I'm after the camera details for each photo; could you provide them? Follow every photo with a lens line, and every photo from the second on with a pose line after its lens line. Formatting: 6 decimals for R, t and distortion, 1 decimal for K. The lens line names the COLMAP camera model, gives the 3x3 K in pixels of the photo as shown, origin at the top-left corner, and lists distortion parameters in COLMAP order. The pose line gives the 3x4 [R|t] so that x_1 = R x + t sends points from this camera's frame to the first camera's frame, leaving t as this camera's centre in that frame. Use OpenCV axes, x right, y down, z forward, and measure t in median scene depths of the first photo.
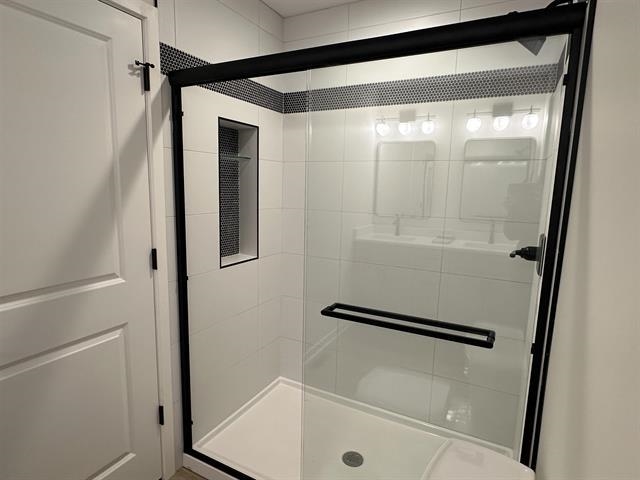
lens RADIAL K [[367.2, 0, 320.0], [0, 367.2, 240.0], [0, 0, 1]] dist [-0.001547, -0.000431]
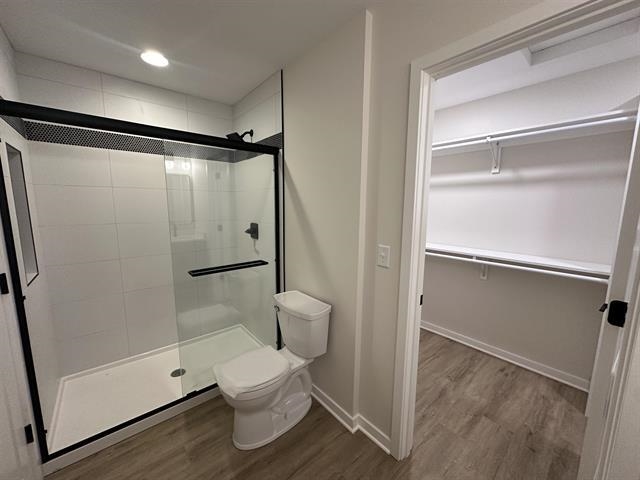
lens RADIAL K [[254.7, 0, 320.0], [0, 254.7, 240.0], [0, 0, 1]] dist [-0.000673, -0.000129]
pose [[0.359638, -0.146615, 0.921501, -0.651662], [0.135264, 0.985338, 0.103982, -0.016478], [-0.923236, 0.087250, 0.374197, -0.055108]]
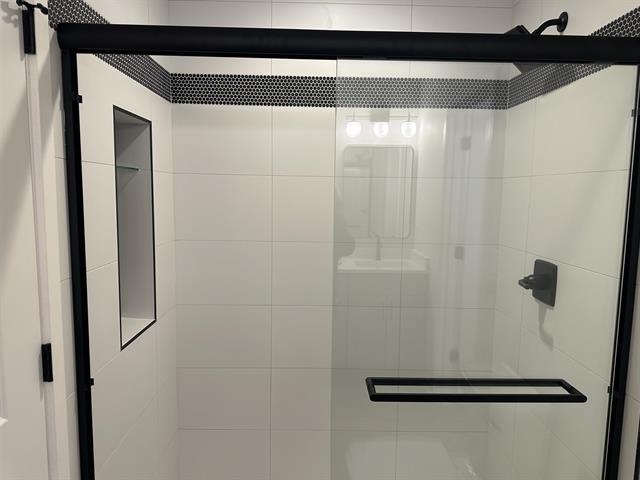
lens RADIAL K [[446.5, 0, 308.9], [0, 446.5, 239.6], [0, 0, 1]] dist [0.074023, -0.061886]
pose [[0.881524, -0.058096, 0.468551, -0.355877], [0.070282, 0.997491, -0.008548, -0.082295], [-0.466878, 0.040466, 0.883395, 0.186794]]
